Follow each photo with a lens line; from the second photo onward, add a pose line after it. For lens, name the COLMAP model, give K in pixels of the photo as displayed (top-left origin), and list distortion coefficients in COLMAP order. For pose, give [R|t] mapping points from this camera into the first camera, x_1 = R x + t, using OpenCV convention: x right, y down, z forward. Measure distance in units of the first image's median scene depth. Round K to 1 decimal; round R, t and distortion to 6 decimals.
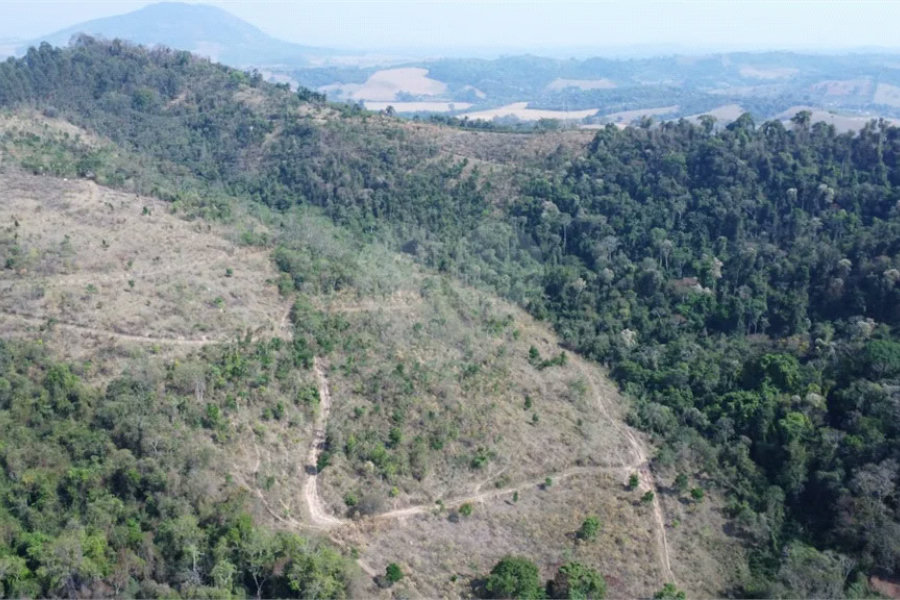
lens RADIAL K [[798.3, 0, 446.3], [0, 798.3, 286.7], [0, 0, 1]] dist [0.004644, -0.005043]
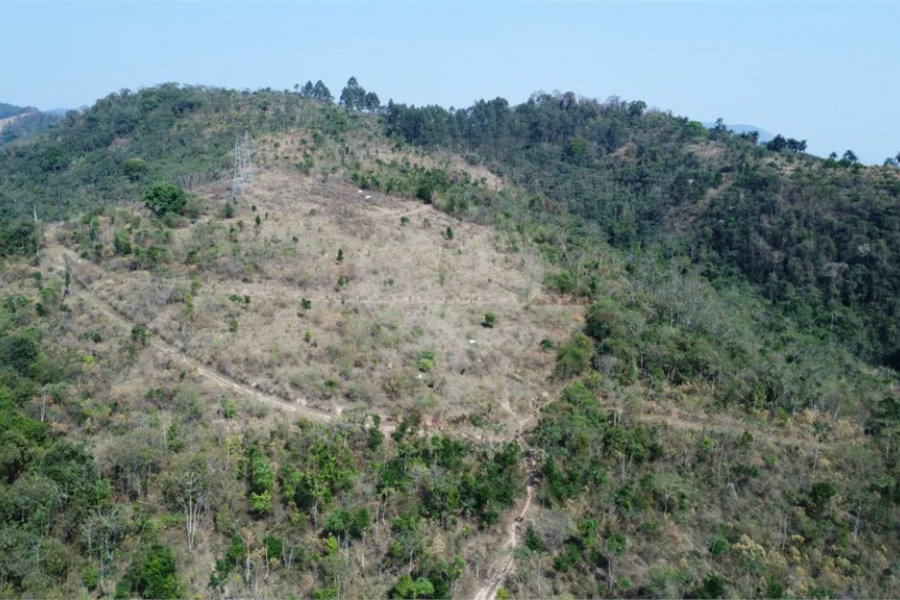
lens RADIAL K [[798.3, 0, 449.8], [0, 798.3, 284.1], [0, 0, 1]] dist [0.004644, -0.005043]
pose [[0.805940, 0.090862, -0.584983, 0.028403], [-0.179137, 0.979256, -0.094698, 0.011373], [0.564243, 0.181113, 0.805498, 0.345323]]
